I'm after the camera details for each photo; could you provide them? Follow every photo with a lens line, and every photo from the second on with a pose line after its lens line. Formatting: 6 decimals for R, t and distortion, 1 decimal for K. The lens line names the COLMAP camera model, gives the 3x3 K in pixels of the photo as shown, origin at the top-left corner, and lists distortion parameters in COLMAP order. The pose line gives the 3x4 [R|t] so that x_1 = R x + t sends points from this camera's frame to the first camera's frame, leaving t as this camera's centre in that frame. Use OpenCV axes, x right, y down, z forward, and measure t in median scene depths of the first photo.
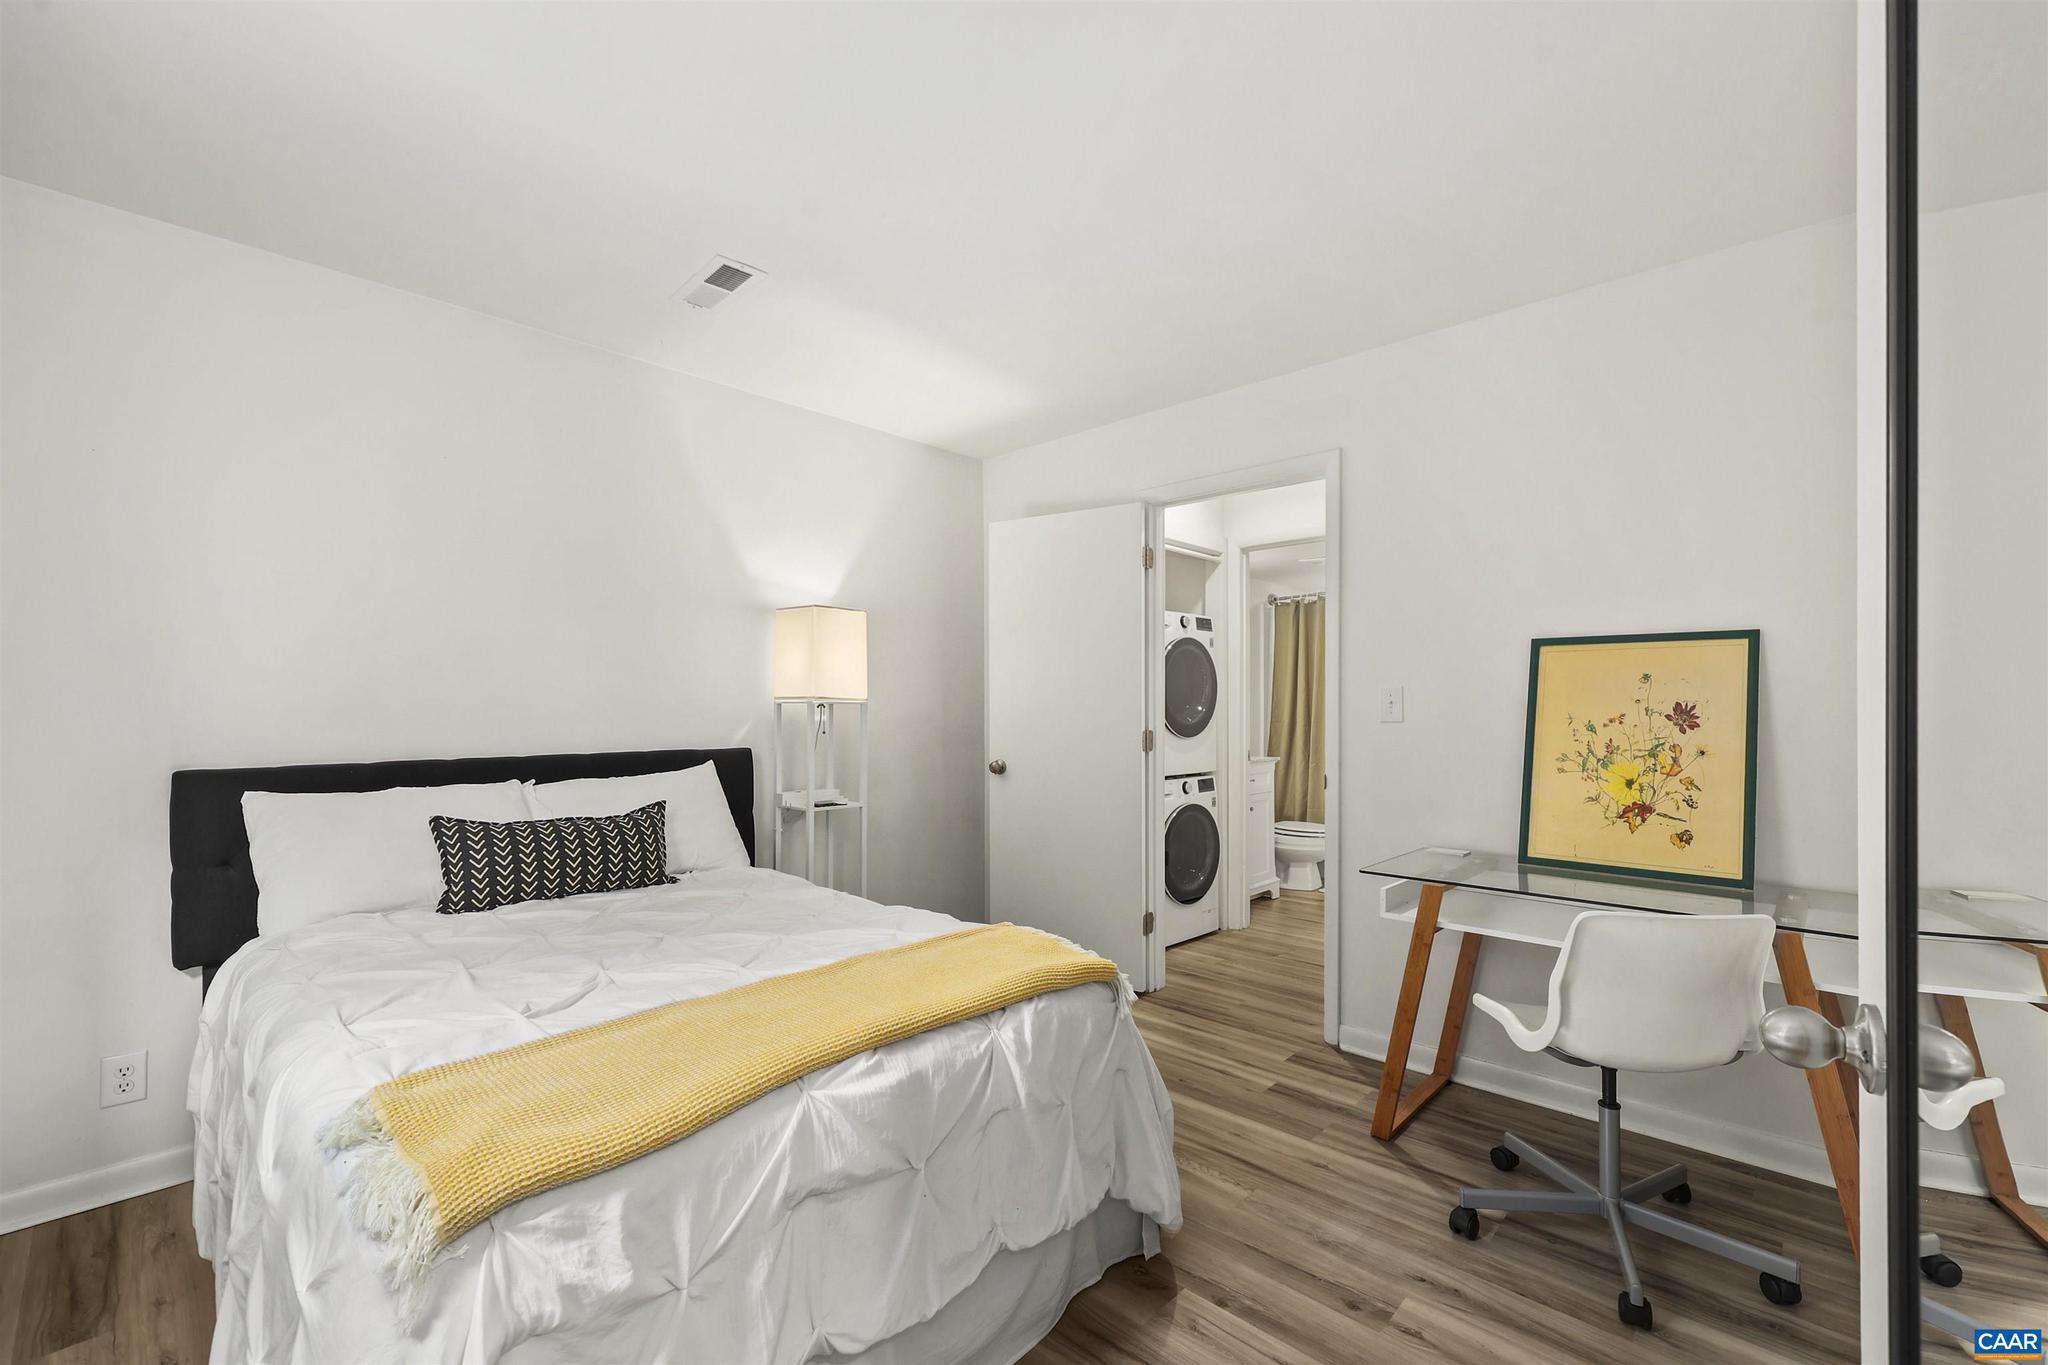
lens RADIAL K [[866.4, 0, 1023.7], [0, 866.4, 695.3], [0, 0, 1]] dist [0.003019, 0.000147]
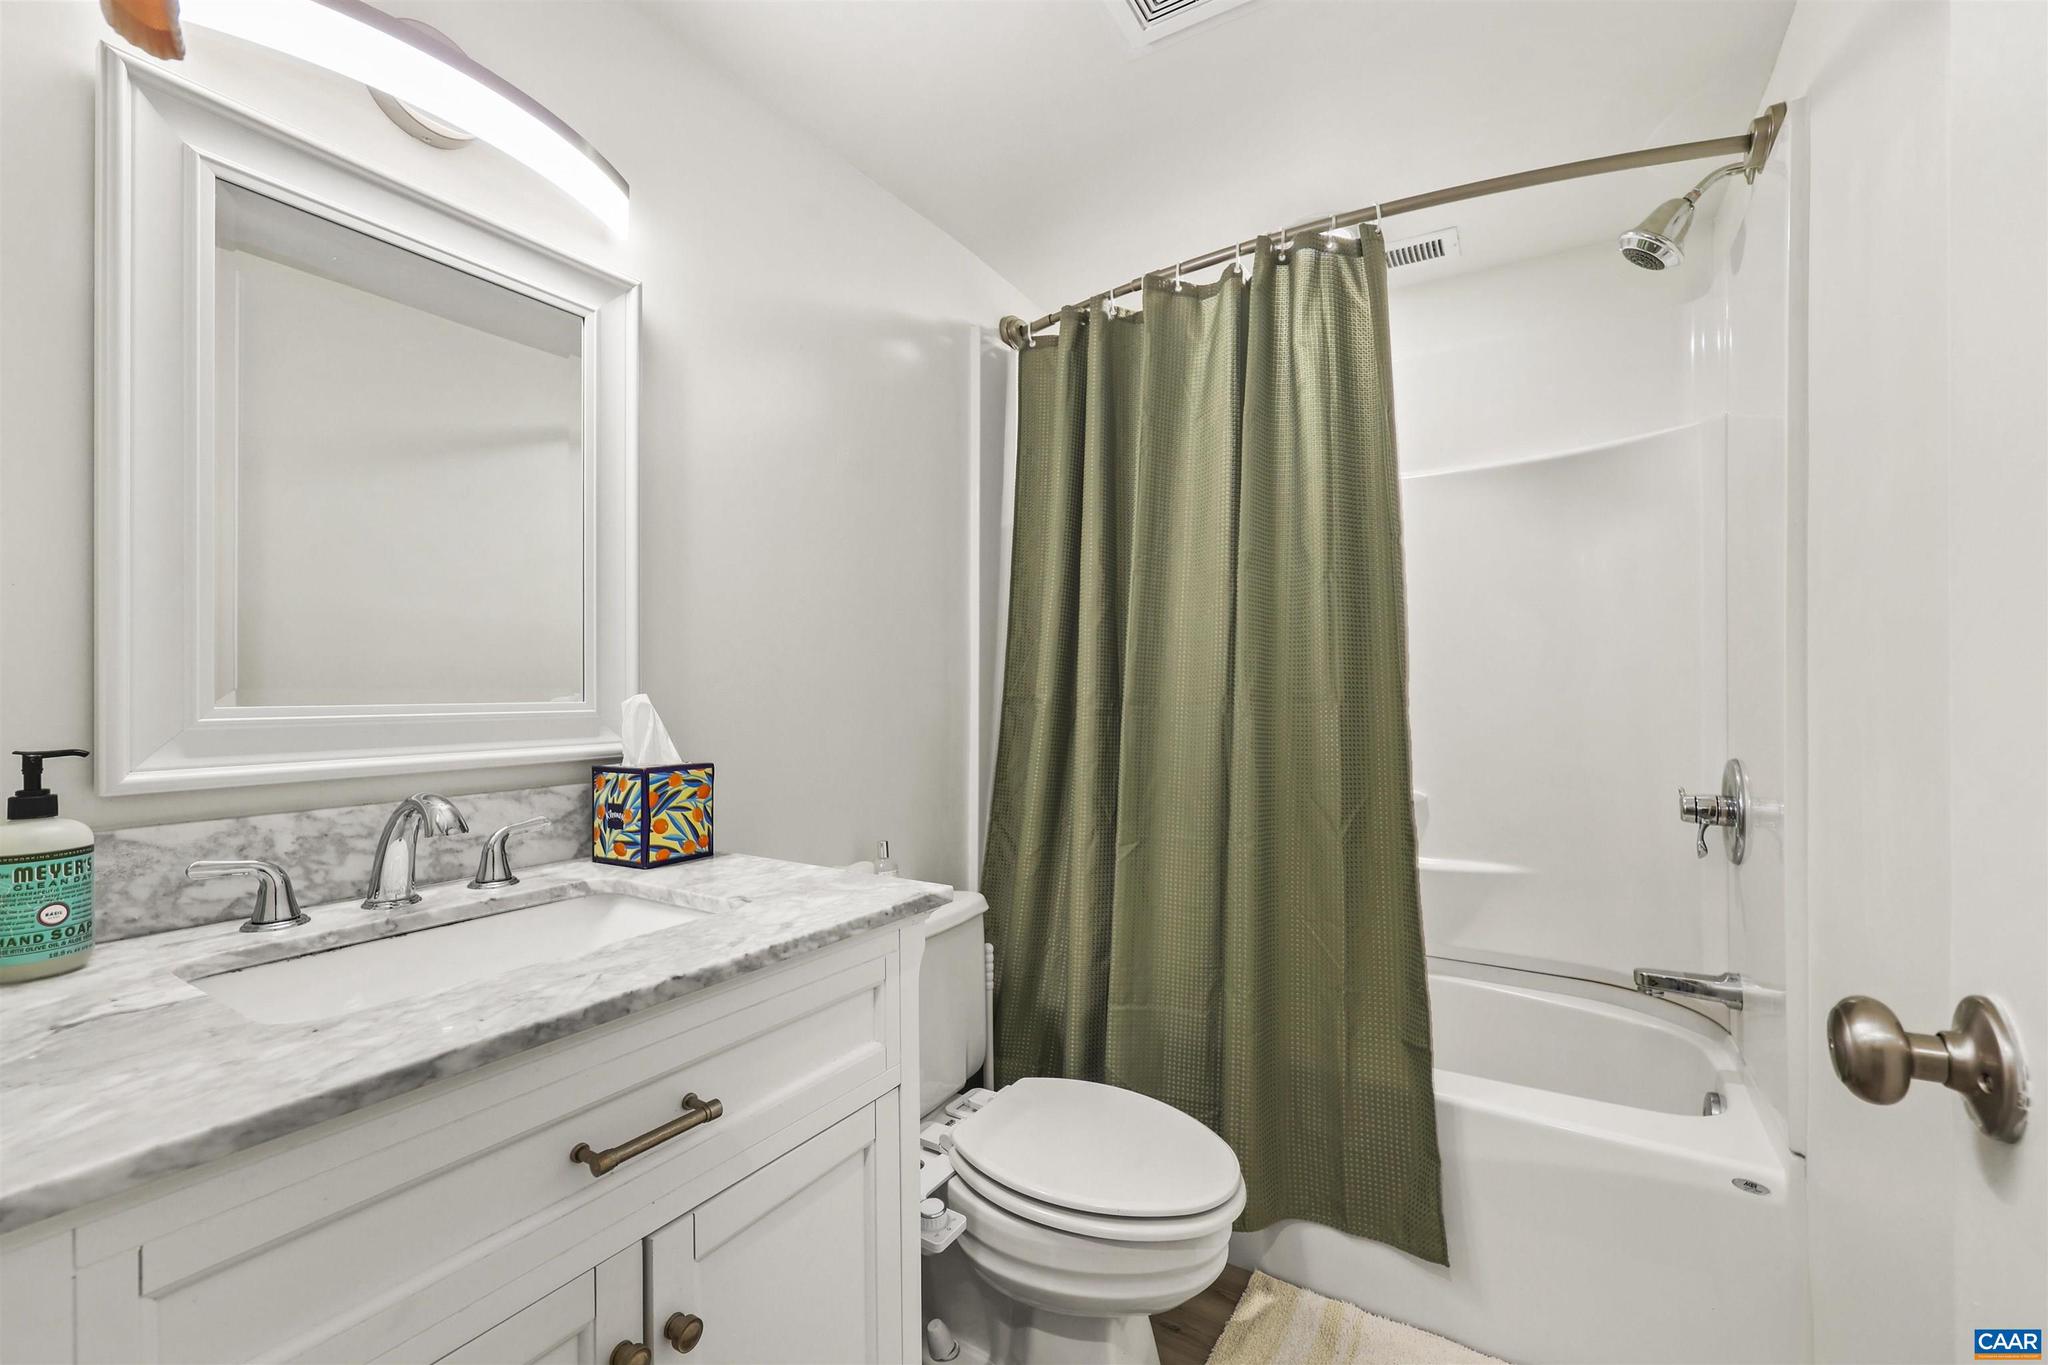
lens RADIAL K [[866.4, 0, 1024.1], [0, 866.4, 683.5], [0, 0, 1]] dist [0.003019, 0.000147]
pose [[0.980104, 0.000646, 0.198485, 0.228828], [-0.002010, 0.999976, 0.006671, 0.021971], [-0.198476, -0.006937, 0.980081, 0.683832]]
